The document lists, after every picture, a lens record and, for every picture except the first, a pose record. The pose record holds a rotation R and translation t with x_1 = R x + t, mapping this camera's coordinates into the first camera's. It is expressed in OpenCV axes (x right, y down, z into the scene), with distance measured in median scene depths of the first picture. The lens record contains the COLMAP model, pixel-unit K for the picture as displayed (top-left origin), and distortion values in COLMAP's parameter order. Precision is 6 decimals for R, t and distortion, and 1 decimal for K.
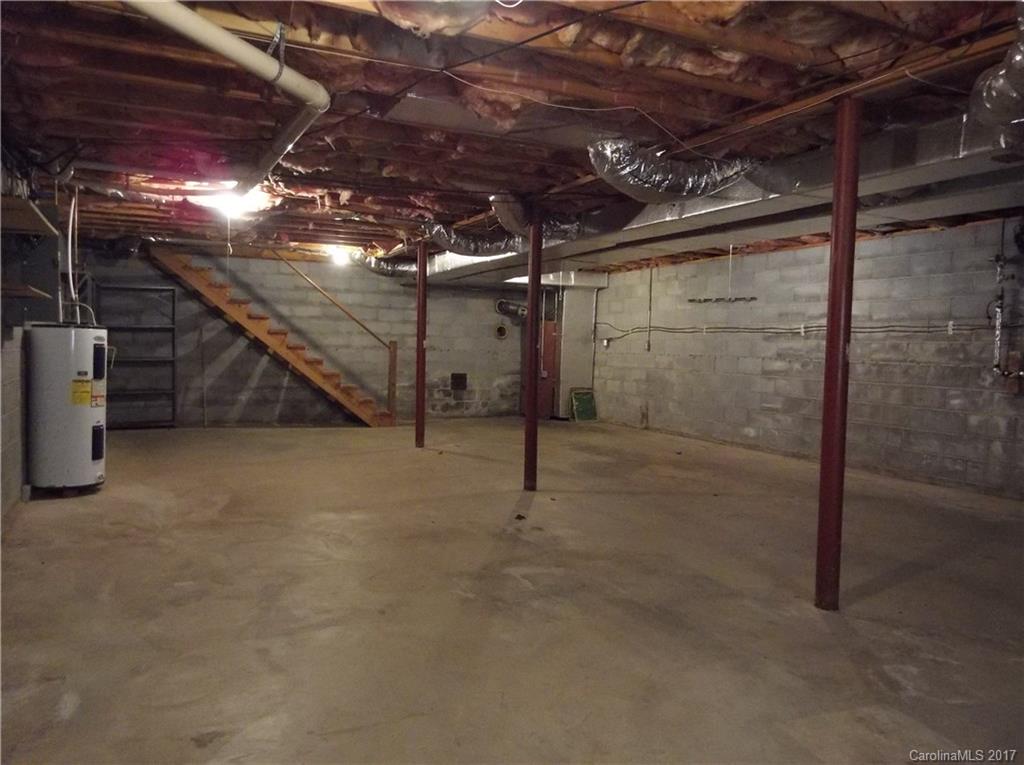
lens RADIAL K [[779.5, 0, 512.0], [0, 779.5, 382.5], [0, 0, 1]] dist [0.010793, 0.001641]
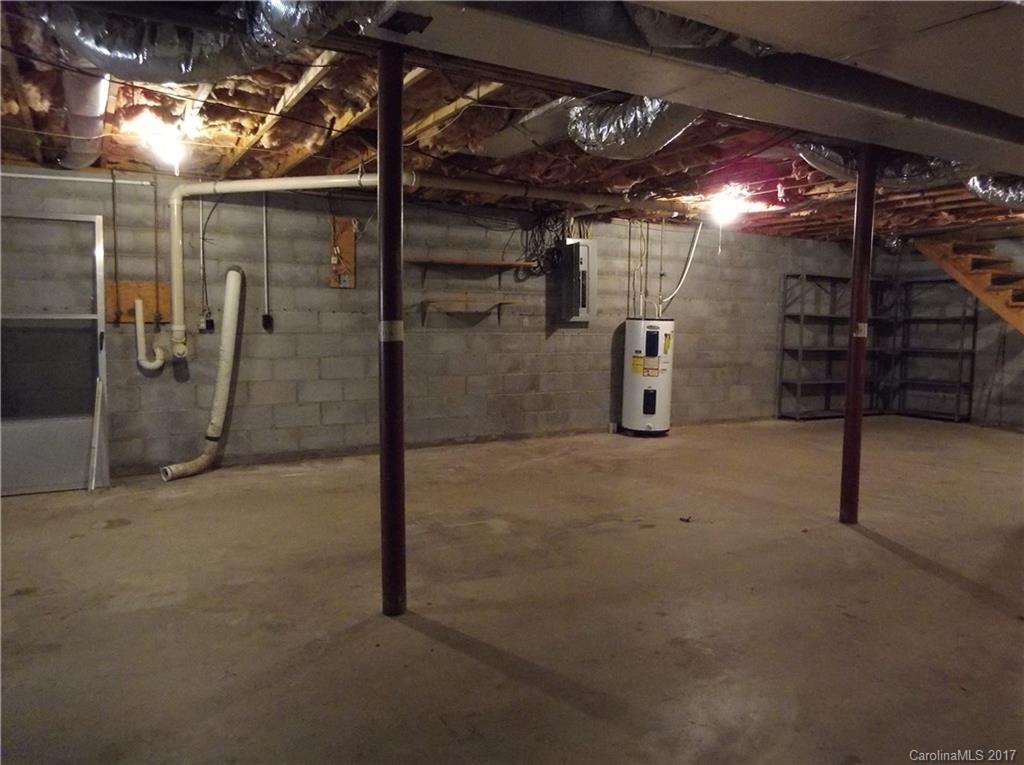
lens RADIAL K [[752.6, 0, 507.9], [0, 752.6, 378.9], [0, 0, 1]] dist [0.001229, -0.002701]
pose [[0.079430, 0.064223, -0.994770, 0.795915], [-0.062310, 0.996291, 0.059346, -0.028736], [0.994891, 0.057270, 0.083137, 0.649070]]
